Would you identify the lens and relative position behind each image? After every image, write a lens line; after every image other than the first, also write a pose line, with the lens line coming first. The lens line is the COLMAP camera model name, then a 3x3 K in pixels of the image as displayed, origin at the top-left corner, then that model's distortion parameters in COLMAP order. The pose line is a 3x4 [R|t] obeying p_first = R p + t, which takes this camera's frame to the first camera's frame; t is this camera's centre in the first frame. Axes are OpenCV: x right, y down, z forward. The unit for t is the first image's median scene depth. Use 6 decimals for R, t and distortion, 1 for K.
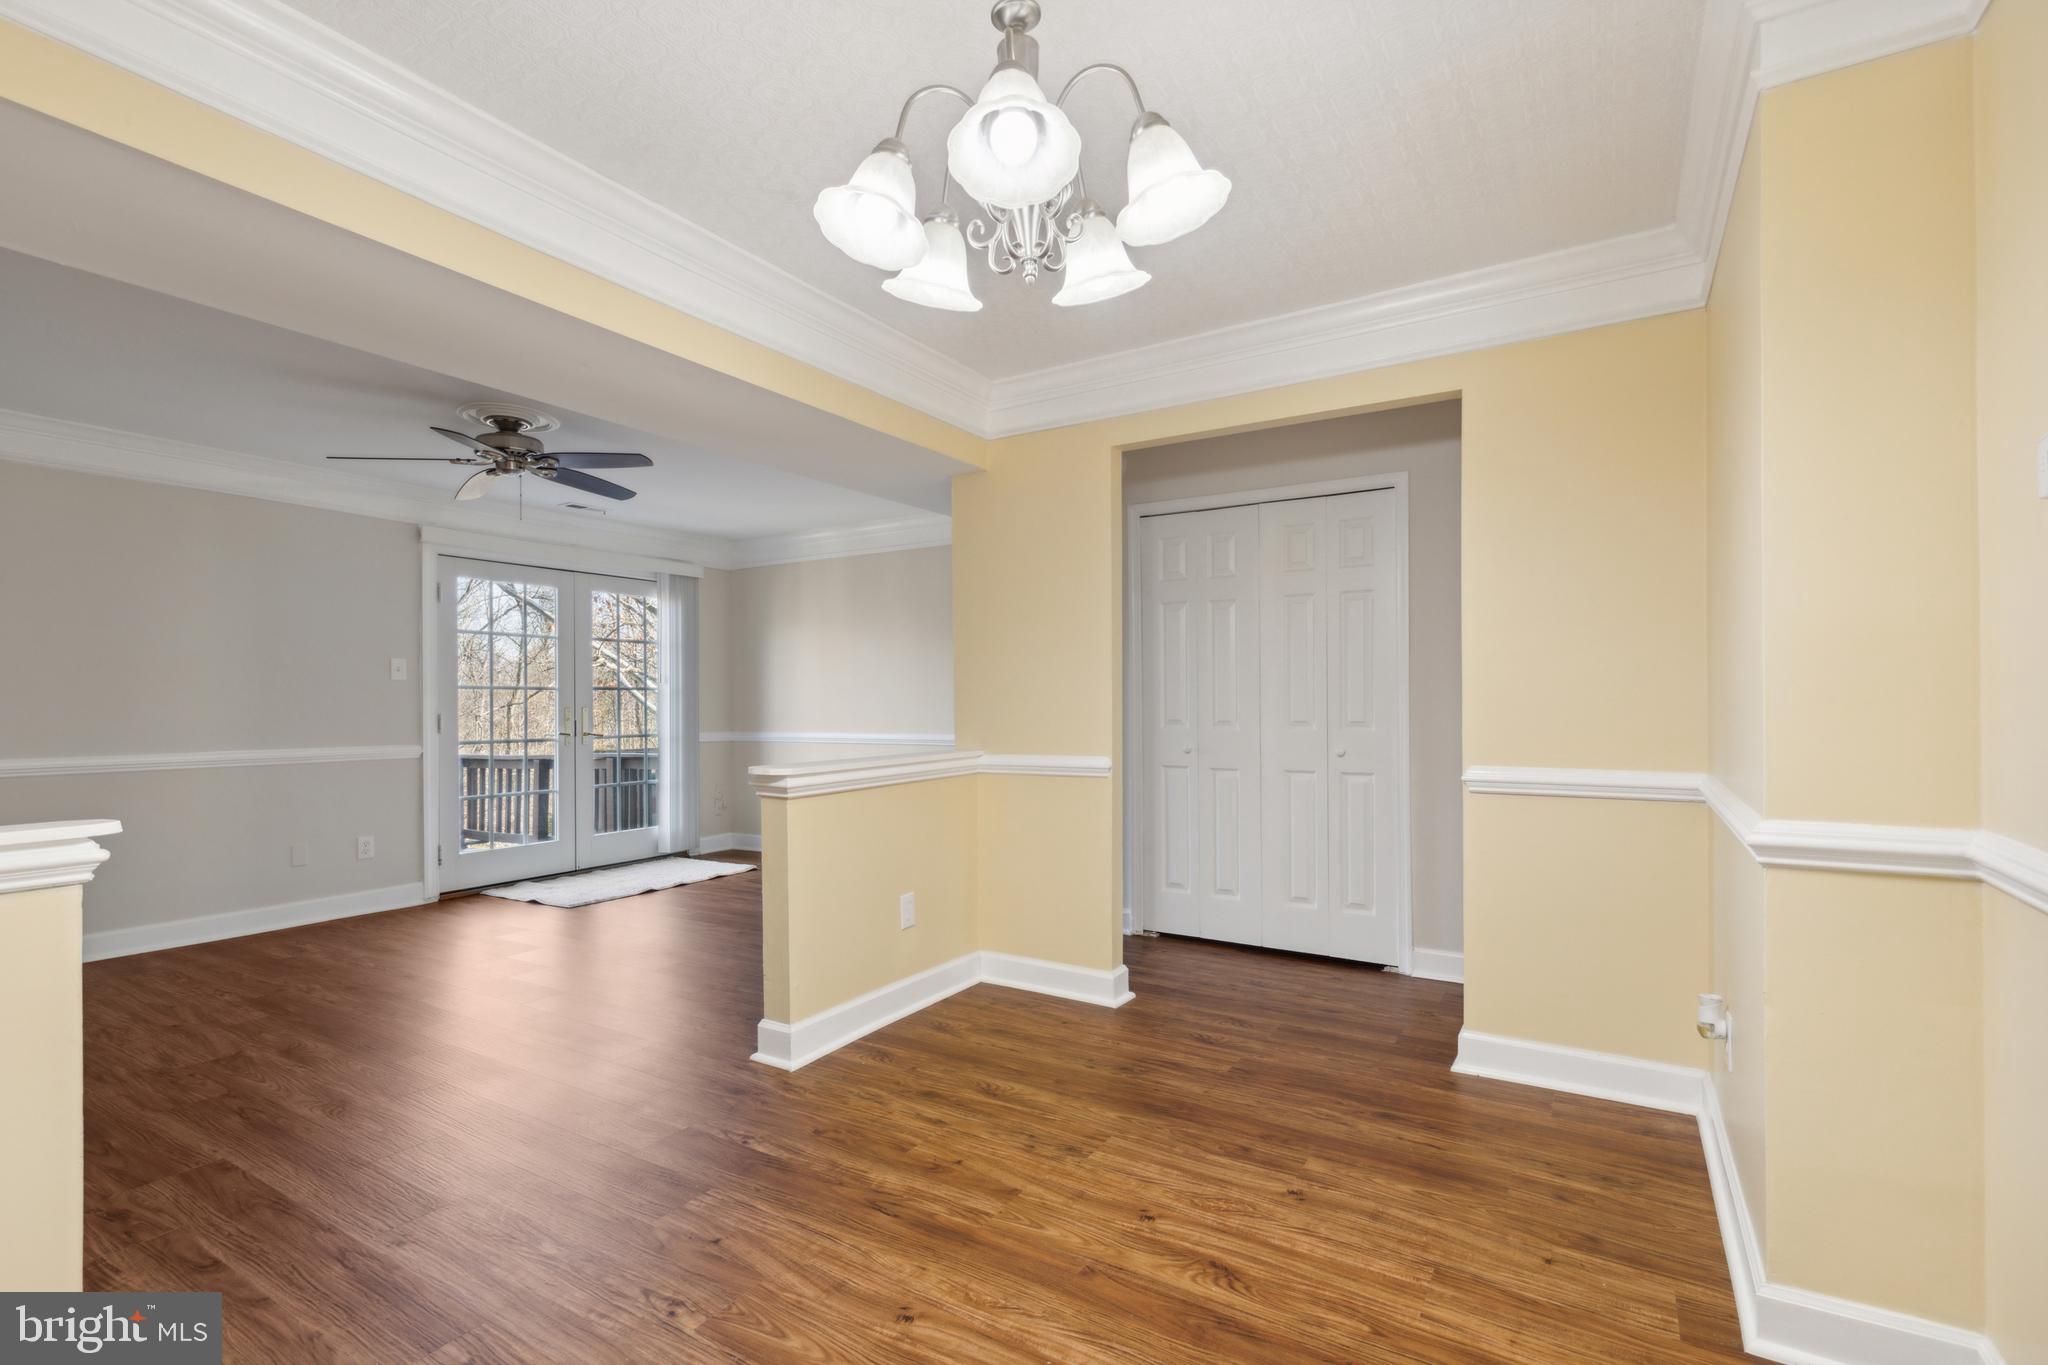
lens RADIAL K [[949.6, 0, 1026.0], [0, 949.6, 695.6], [0, 0, 1]] dist [0.011695, -0.003579]
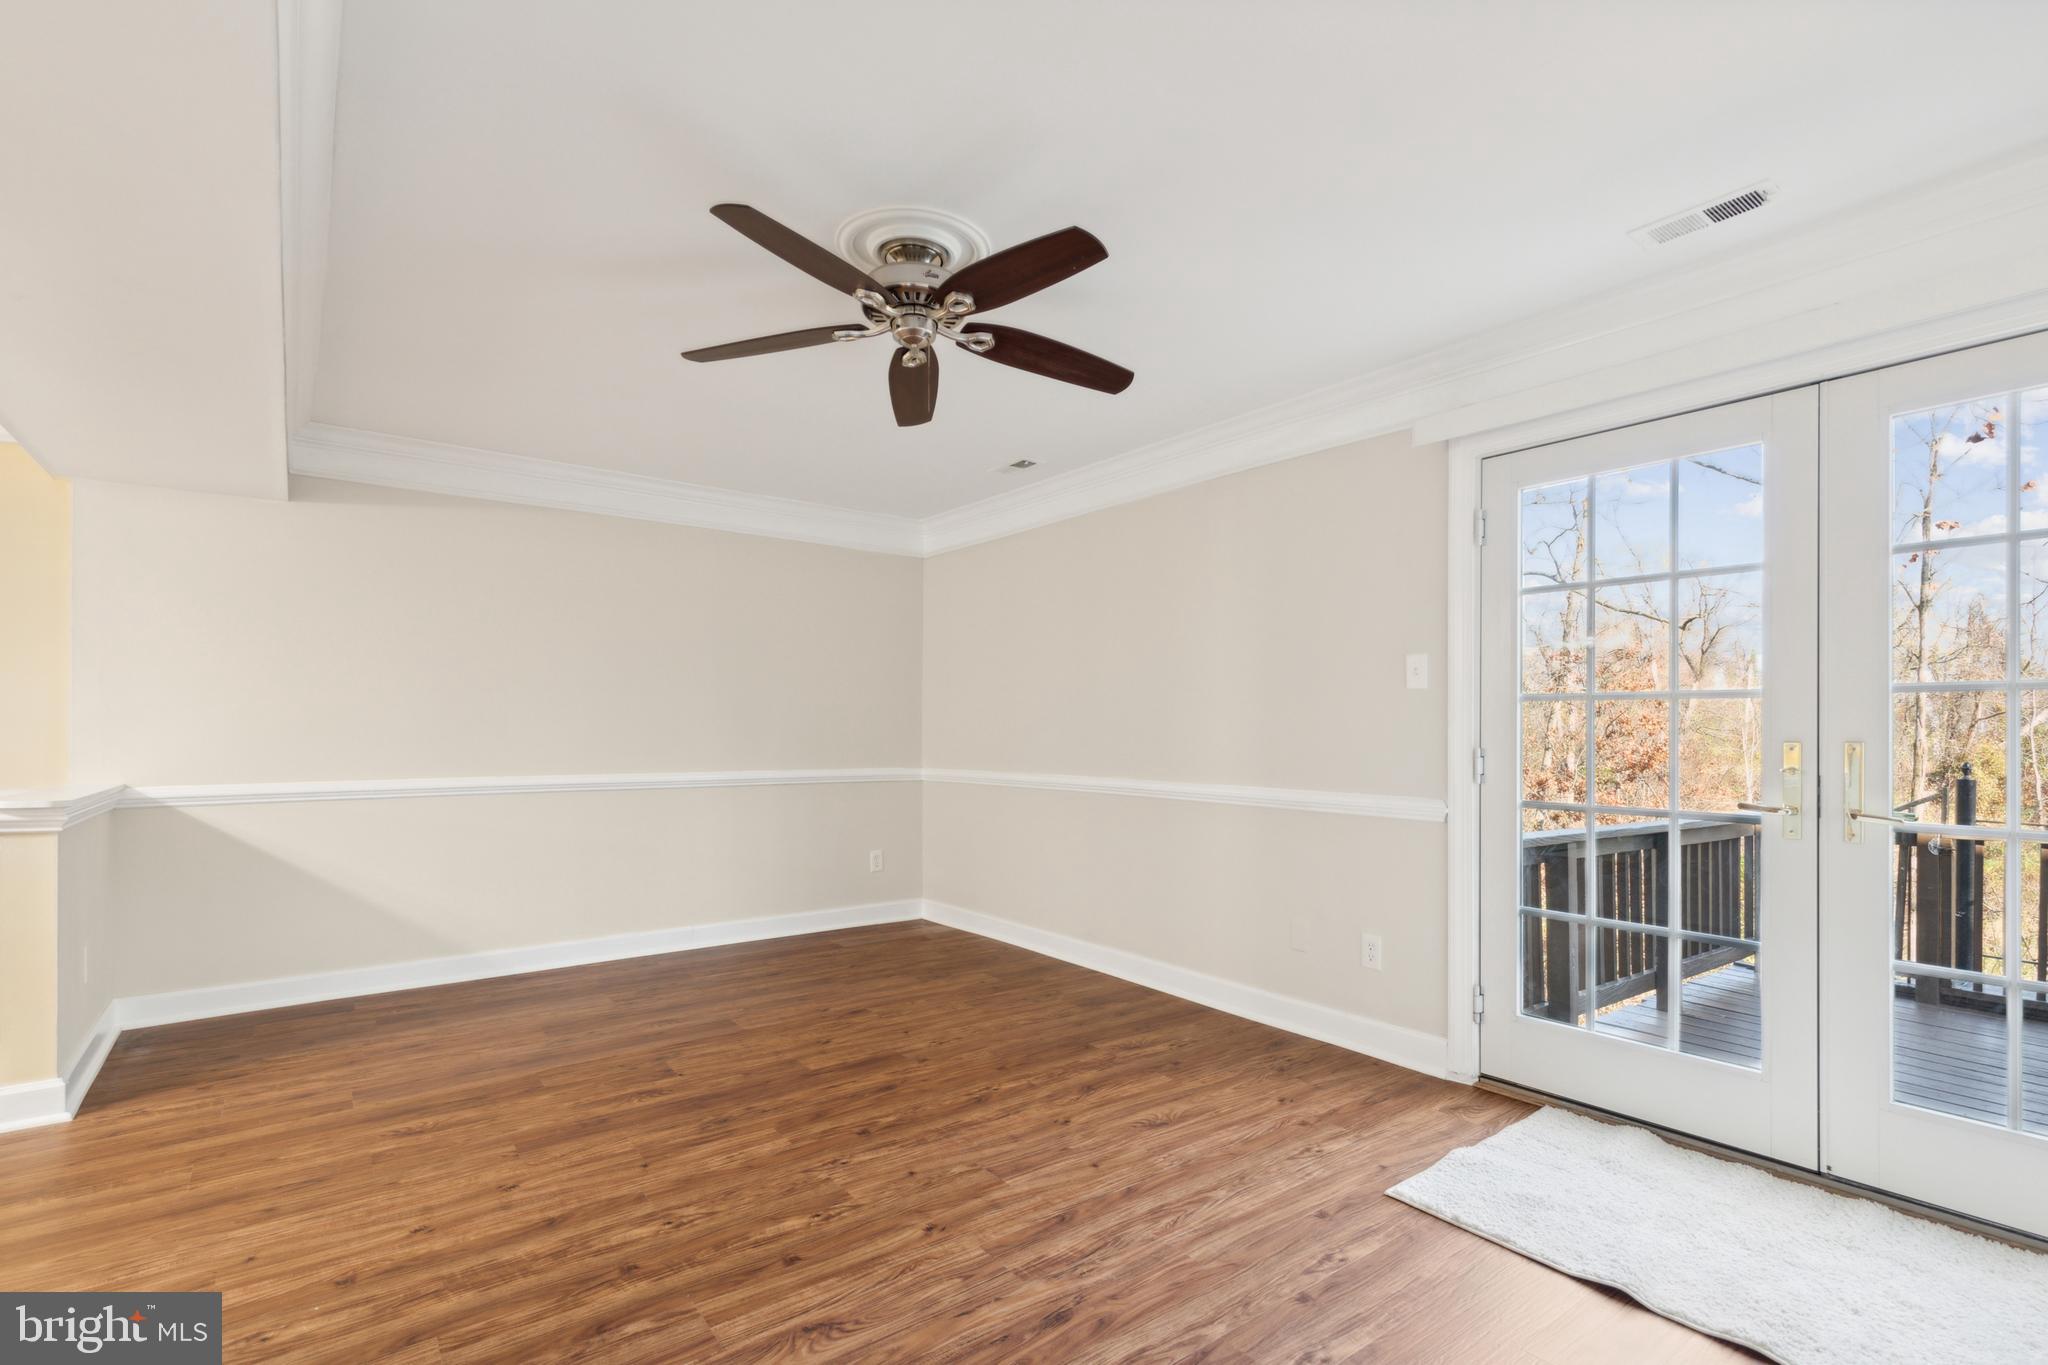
lens RADIAL K [[949.6, 0, 1043.3], [0, 949.6, 734.6], [0, 0, 1]] dist [0.011695, -0.003579]
pose [[-0.352931, 0.011034, -0.935584, -0.020228], [0.007938, 0.999930, 0.008799, 0.007844], [0.935616, -0.004321, -0.352994, 1.694100]]
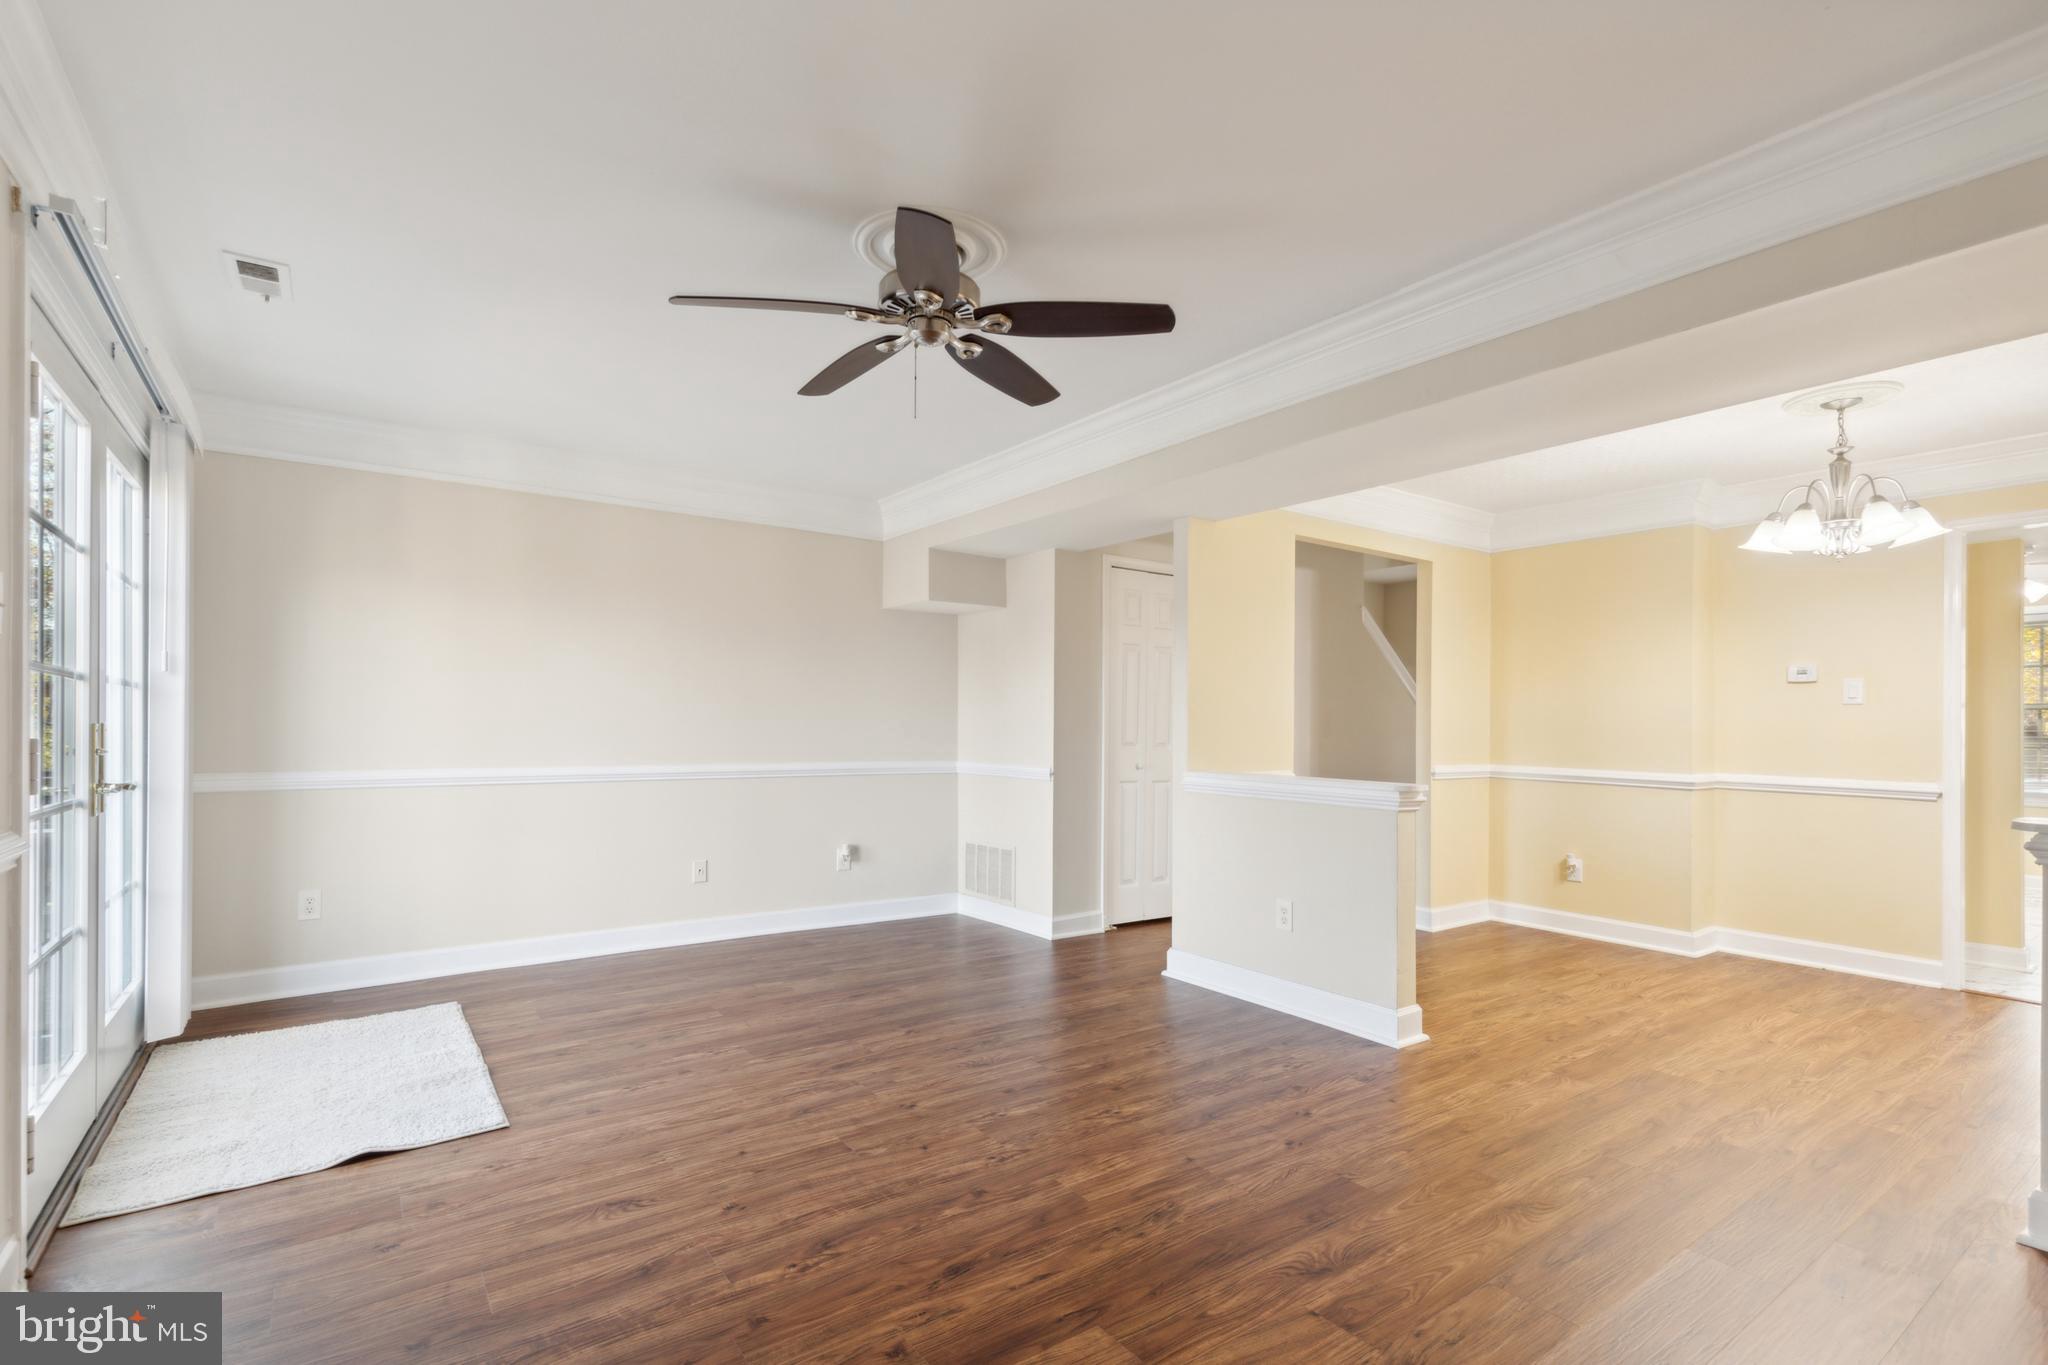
lens RADIAL K [[949.6, 0, 1050.6], [0, 949.6, 721.1], [0, 0, 1]] dist [0.011695, -0.003579]
pose [[0.371894, 0.014834, 0.928157, -1.415645], [-0.017853, 0.999802, -0.008826, 0.014962], [-0.928104, -0.013288, 0.372085, 0.925594]]
